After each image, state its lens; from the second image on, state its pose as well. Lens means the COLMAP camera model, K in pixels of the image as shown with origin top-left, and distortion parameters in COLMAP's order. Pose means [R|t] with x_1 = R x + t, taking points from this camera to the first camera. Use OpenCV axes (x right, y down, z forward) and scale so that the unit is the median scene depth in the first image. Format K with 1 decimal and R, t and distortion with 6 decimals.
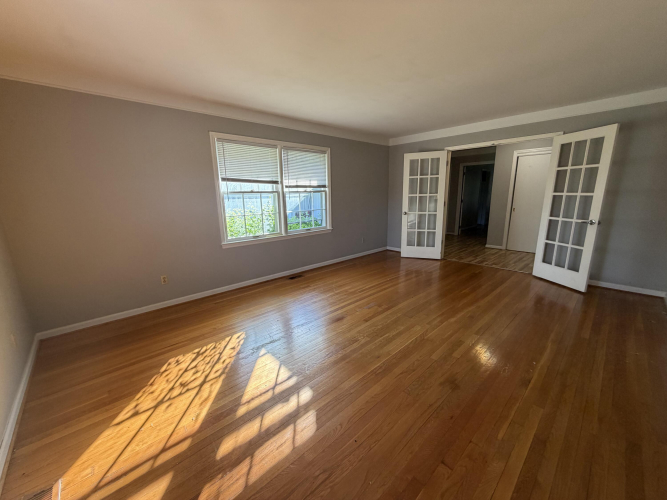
lens RADIAL K [[263.9, 0, 331.9], [0, 263.9, 249.6], [0, 0, 1]] dist [-0.000748, 0.000010]
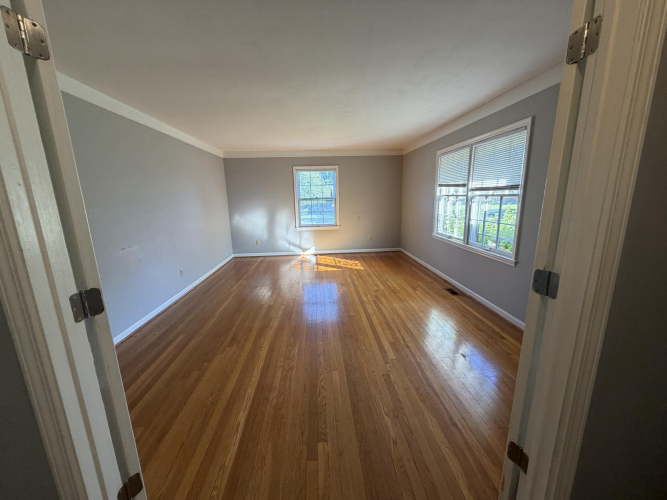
lens RADIAL K [[263.9, 0, 331.9], [0, 263.9, 249.6], [0, 0, 1]] dist [-0.000748, 0.000010]
pose [[-0.636993, 0.188718, -0.747413, 0.800236], [-0.125036, 0.931437, 0.341747, -0.296597], [0.760662, 0.311144, -0.569722, 1.216414]]
